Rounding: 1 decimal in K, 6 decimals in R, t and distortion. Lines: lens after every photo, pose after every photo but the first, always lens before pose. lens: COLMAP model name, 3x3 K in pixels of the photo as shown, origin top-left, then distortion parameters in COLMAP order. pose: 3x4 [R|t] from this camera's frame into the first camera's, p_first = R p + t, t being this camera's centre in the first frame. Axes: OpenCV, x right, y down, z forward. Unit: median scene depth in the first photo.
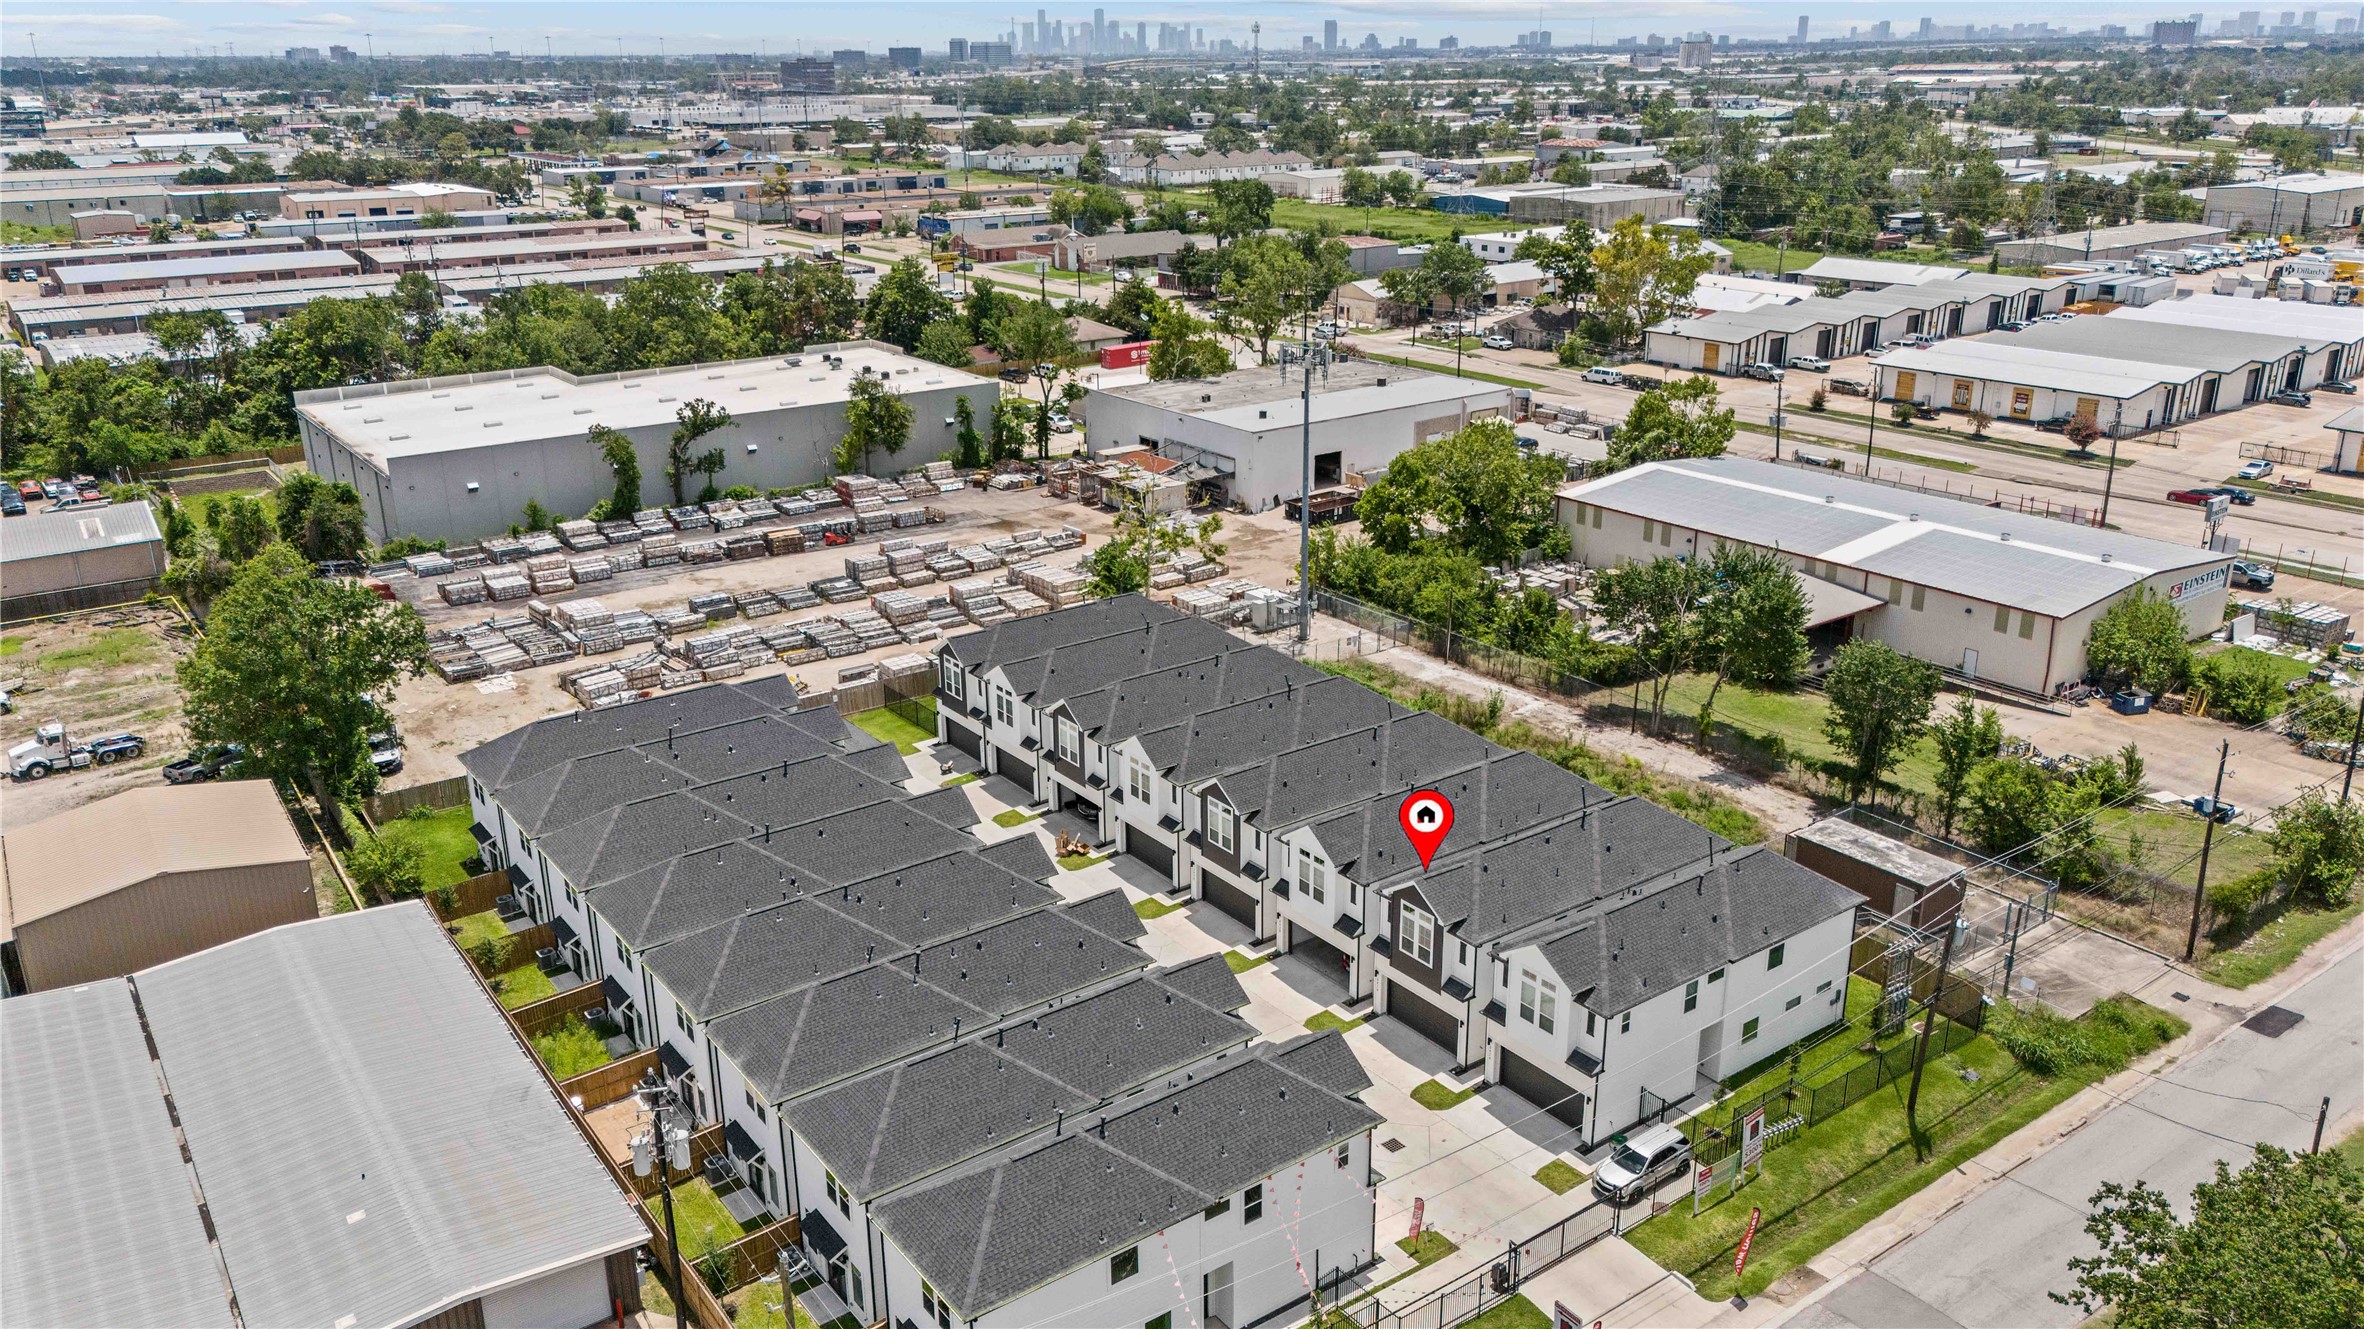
lens RADIAL K [[1735.2, 0, 1182.0], [0, 1735.2, 664.5], [0, 0, 1]] dist [0.077571, -0.087927]
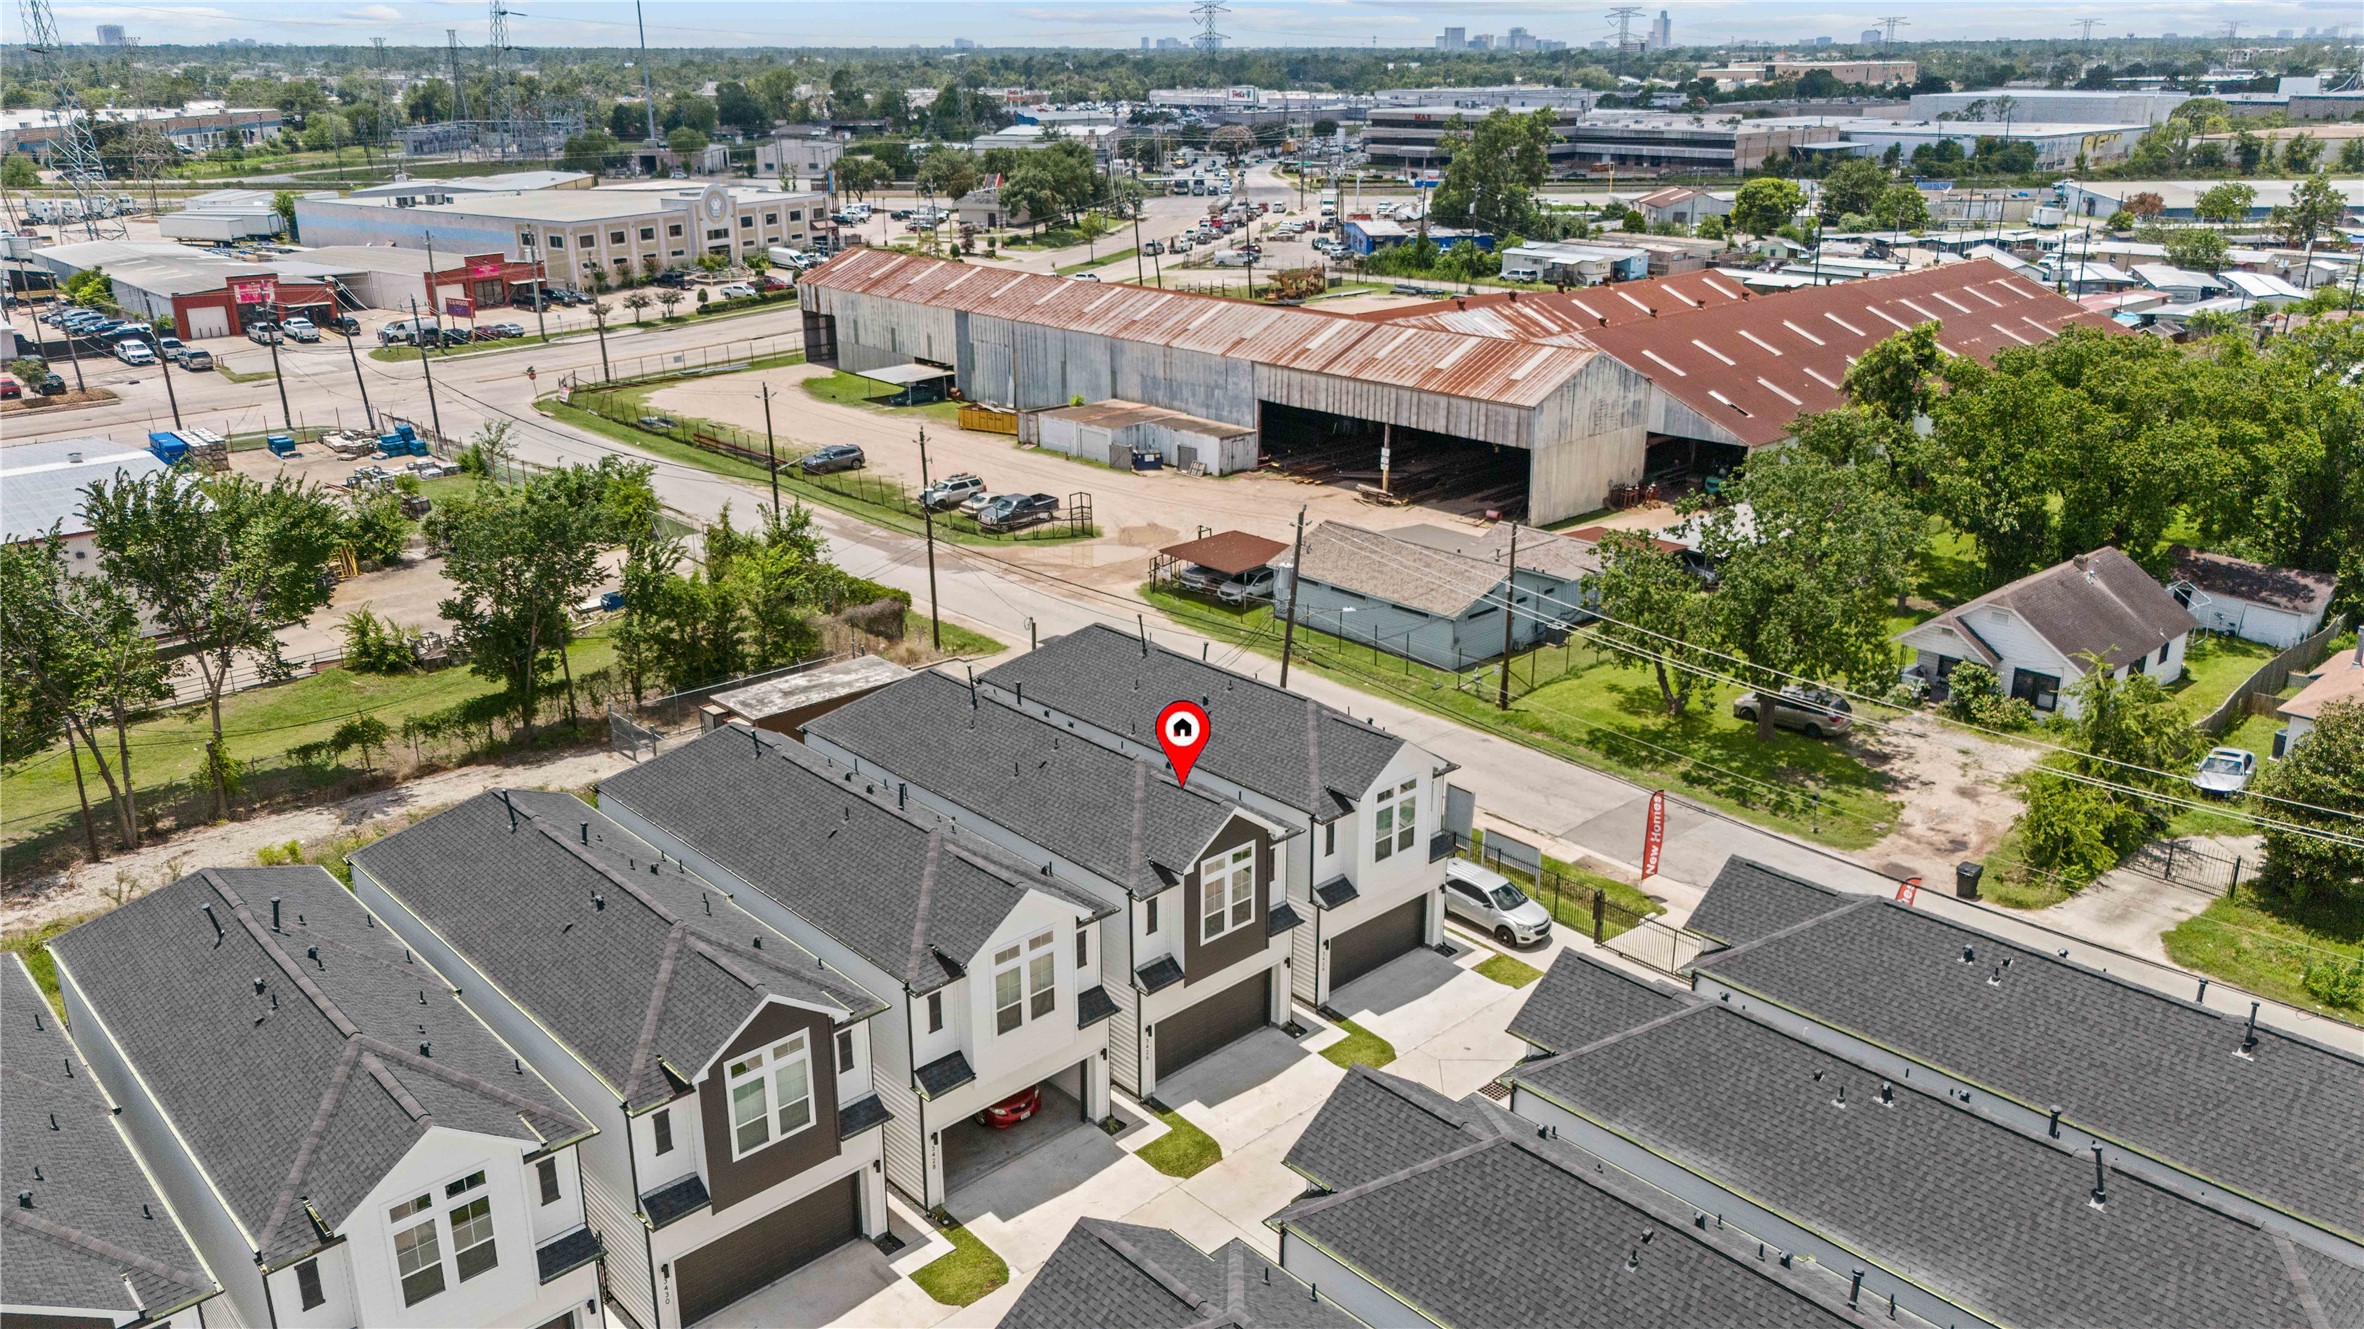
lens RADIAL K [[1751.1, 0, 1182.0], [0, 1751.1, 664.5], [0, 0, 1]] dist [0.065878, -0.083441]
pose [[-0.125890, -0.316538, 0.940189, -0.223472], [0.331014, 0.880012, 0.340601, -0.071840], [-0.935191, 0.354094, -0.006007, 0.513362]]
